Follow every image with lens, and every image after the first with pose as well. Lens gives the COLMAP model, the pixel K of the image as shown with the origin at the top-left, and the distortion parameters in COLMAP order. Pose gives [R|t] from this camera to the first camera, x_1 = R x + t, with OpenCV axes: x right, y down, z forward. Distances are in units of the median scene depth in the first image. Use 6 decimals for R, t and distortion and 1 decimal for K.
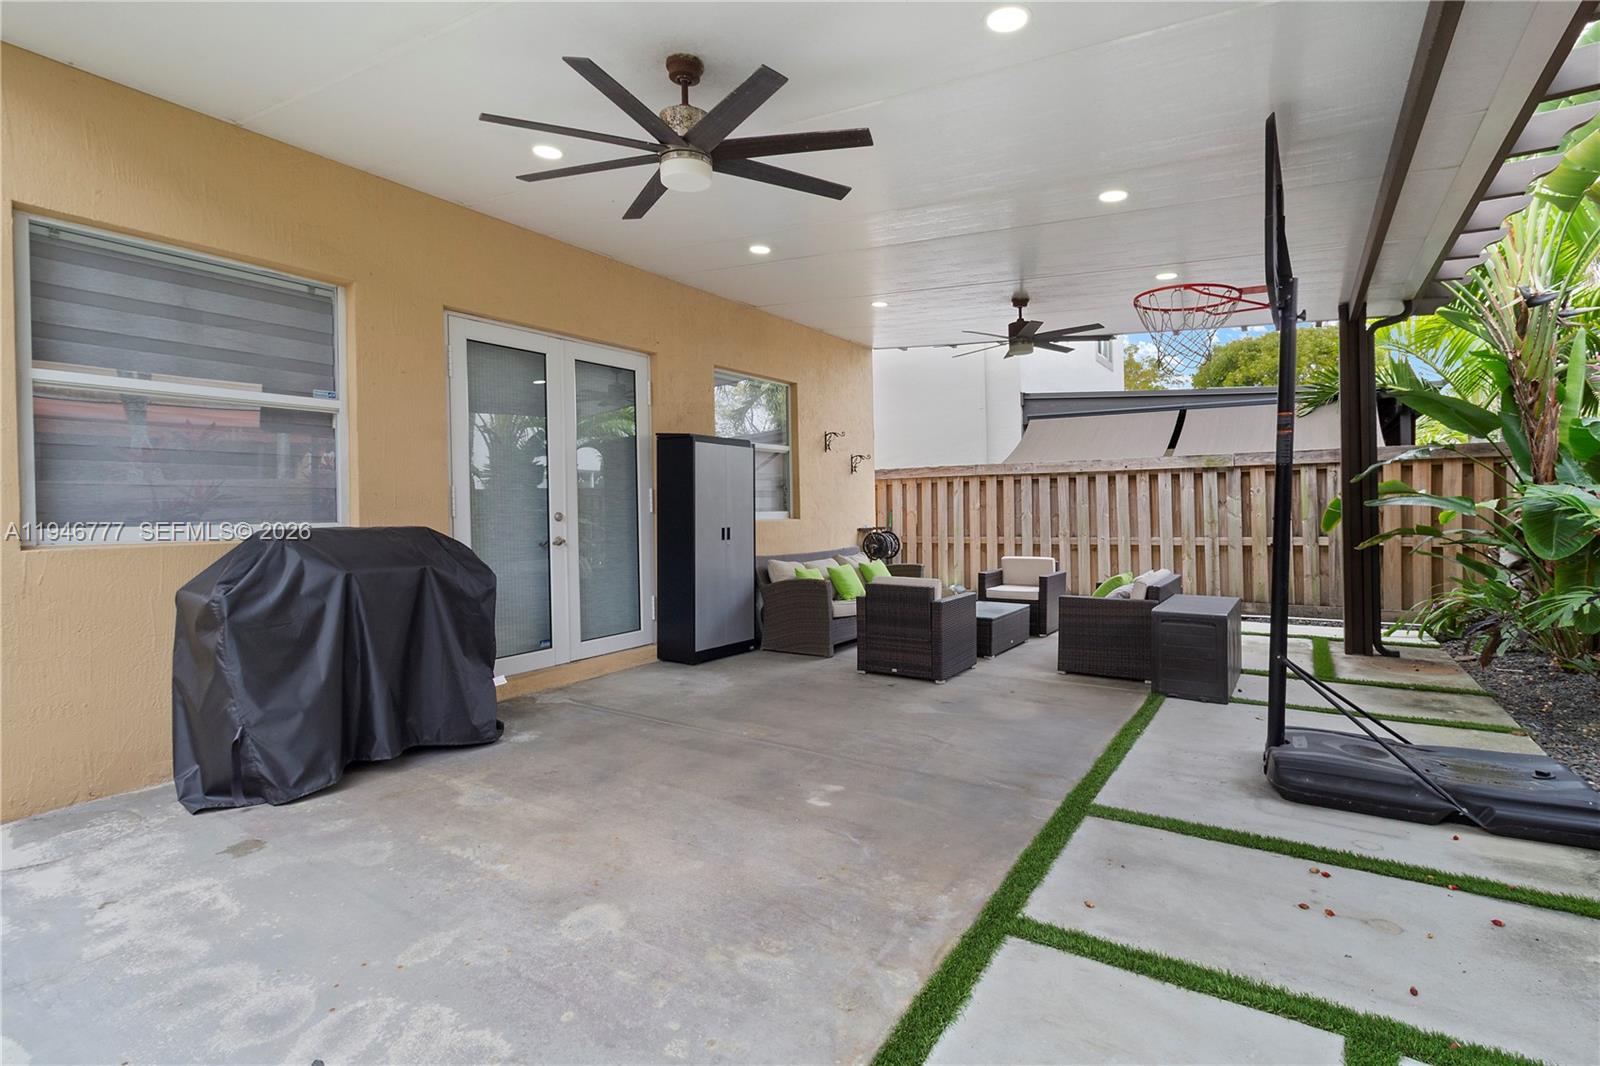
lens RADIAL K [[738.8, 0, 801.4], [0, 738.8, 520.7], [0, 0, 1]] dist [-0.000077, -0.000155]
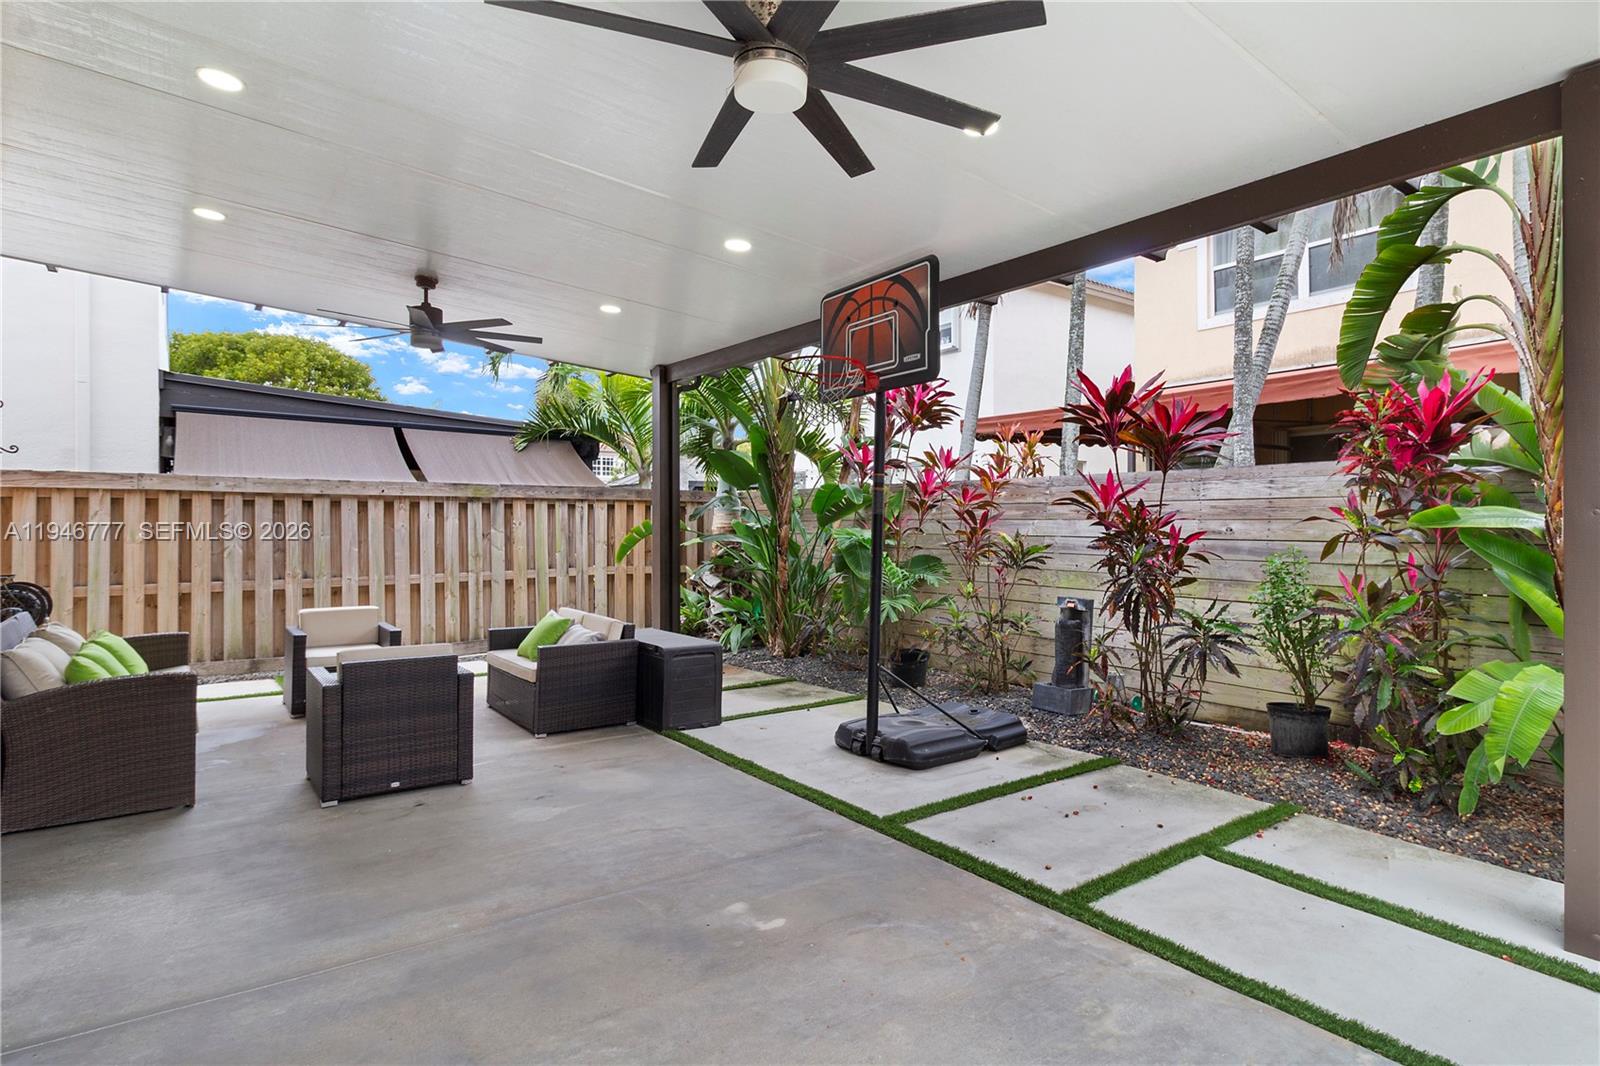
lens RADIAL K [[848.2, 0, 800.0], [0, 848.2, 531.5], [0, 0, 1]] dist [-0.003012, 0.000664]
pose [[0.357676, 0.008043, 0.933811, -0.676931], [0.010064, 0.999872, -0.012466, -0.026019], [-0.933792, 0.013857, 0.357549, 0.522498]]
